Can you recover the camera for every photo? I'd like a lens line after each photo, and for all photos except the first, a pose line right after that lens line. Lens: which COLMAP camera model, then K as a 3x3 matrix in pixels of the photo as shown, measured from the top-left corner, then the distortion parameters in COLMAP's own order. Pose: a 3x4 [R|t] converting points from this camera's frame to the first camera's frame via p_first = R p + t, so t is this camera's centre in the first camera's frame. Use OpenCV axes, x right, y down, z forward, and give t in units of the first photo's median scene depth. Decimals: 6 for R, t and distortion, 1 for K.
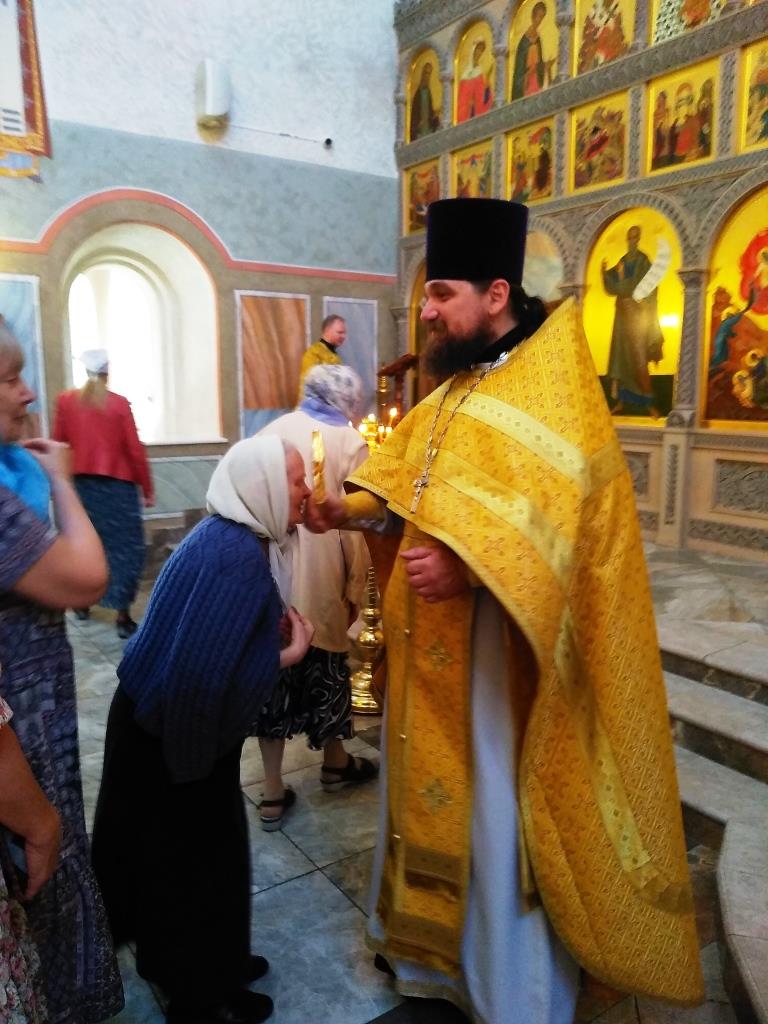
lens RADIAL K [[820.0, 0, 379.3], [0, 820.0, 493.8], [0, 0, 1]] dist [-0.001397, 0.003706]
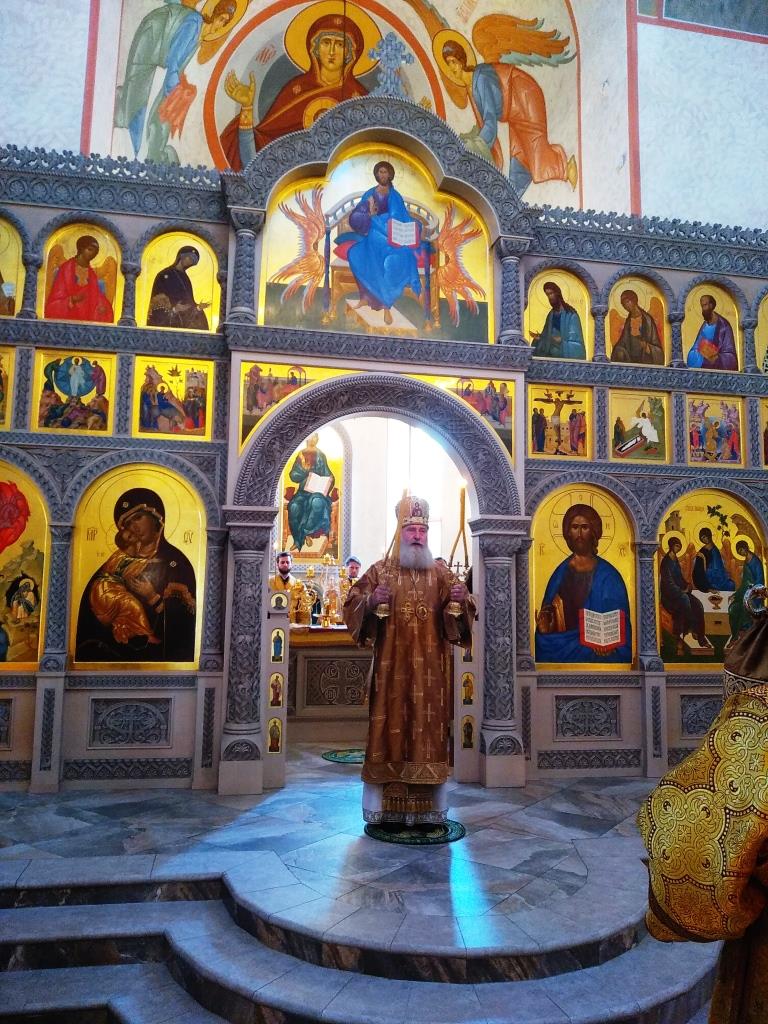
lens RADIAL K [[791.6, 0, 389.2], [0, 791.6, 512.3], [0, 0, 1]] dist [0.058878, -0.118748]
pose [[0.395175, 0.111206, 0.911850, -0.257513], [0.108765, 0.979999, -0.166653, -0.036771], [-0.912144, 0.165034, 0.375175, 0.016132]]
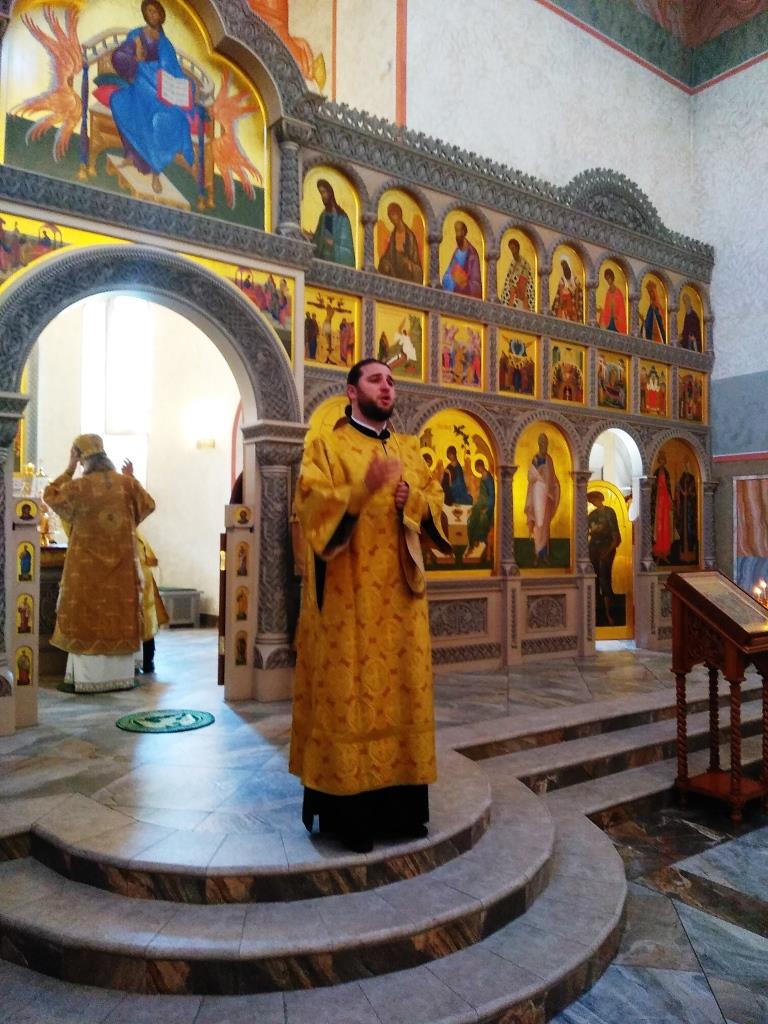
lens RADIAL K [[788.5, 0, 384.0], [0, 788.5, 512.0], [0, 0, 1]] dist [0.059798, -0.120009]
pose [[-0.030205, 0.032037, 0.999030, -0.232826], [0.127081, 0.991498, -0.027953, -0.035049], [-0.991432, 0.126114, -0.034020, 0.188230]]
